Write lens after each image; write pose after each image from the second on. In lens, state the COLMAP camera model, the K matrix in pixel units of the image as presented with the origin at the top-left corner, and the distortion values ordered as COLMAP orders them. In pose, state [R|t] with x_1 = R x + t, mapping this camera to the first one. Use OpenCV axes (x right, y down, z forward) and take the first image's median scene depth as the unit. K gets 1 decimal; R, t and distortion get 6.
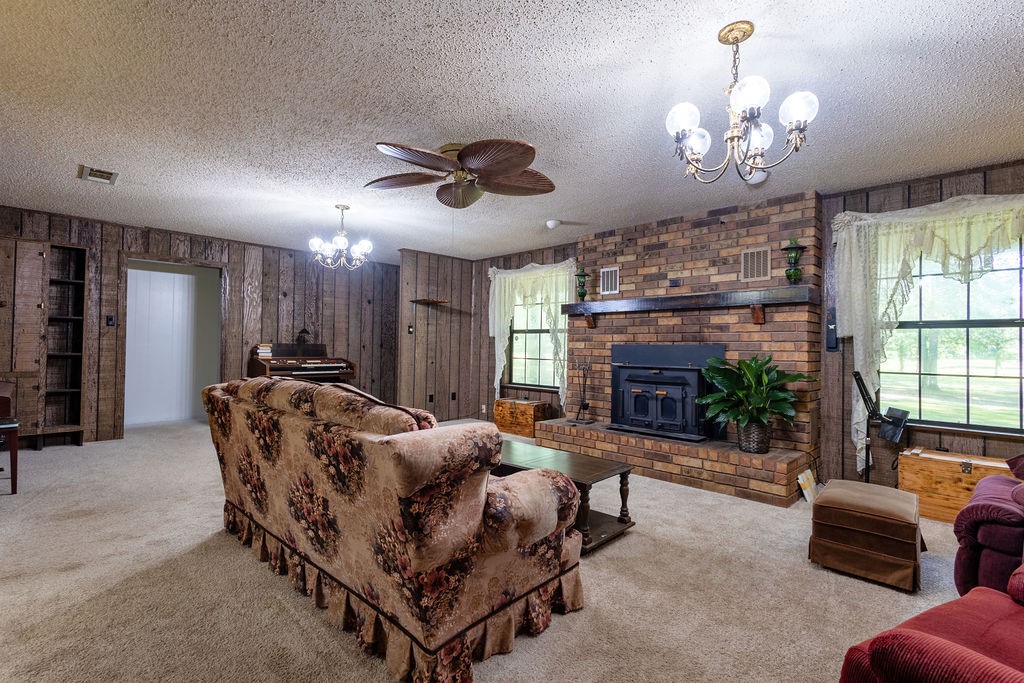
lens RADIAL K [[467.9, 0, 518.5], [0, 467.9, 343.6], [0, 0, 1]] dist [0.003618, -0.000008]
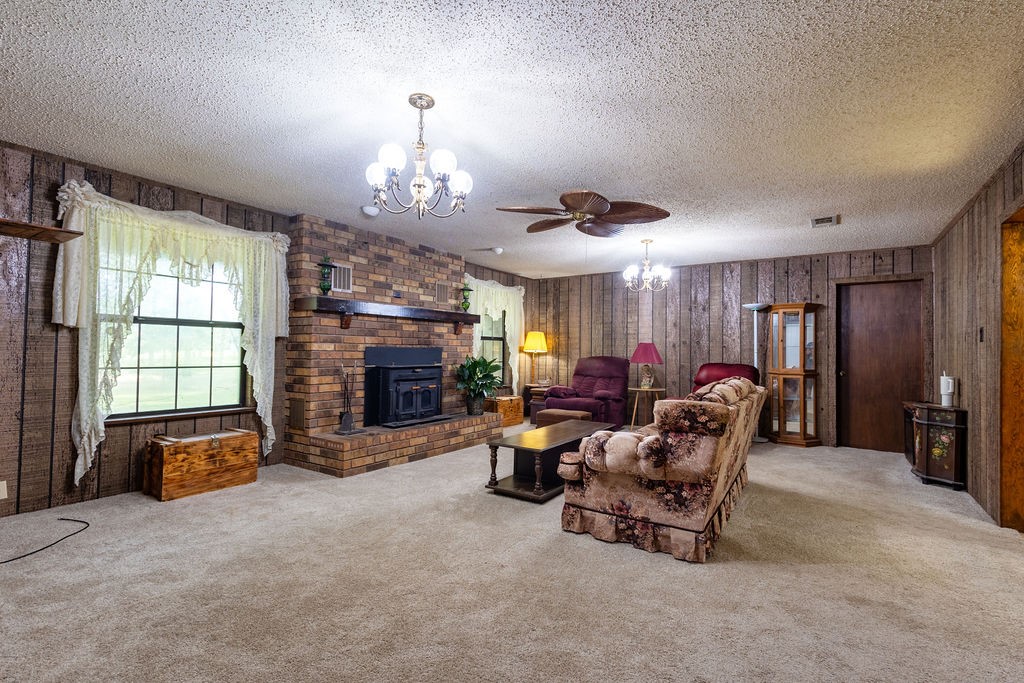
lens RADIAL K [[467.9, 0, 518.1], [0, 467.9, 343.1], [0, 0, 1]] dist [0.003618, -0.000008]
pose [[-0.184270, 0.001702, 0.982874, -0.832604], [-0.023848, 0.999696, -0.006202, -0.007197], [-0.982586, -0.024582, -0.184173, 0.870989]]
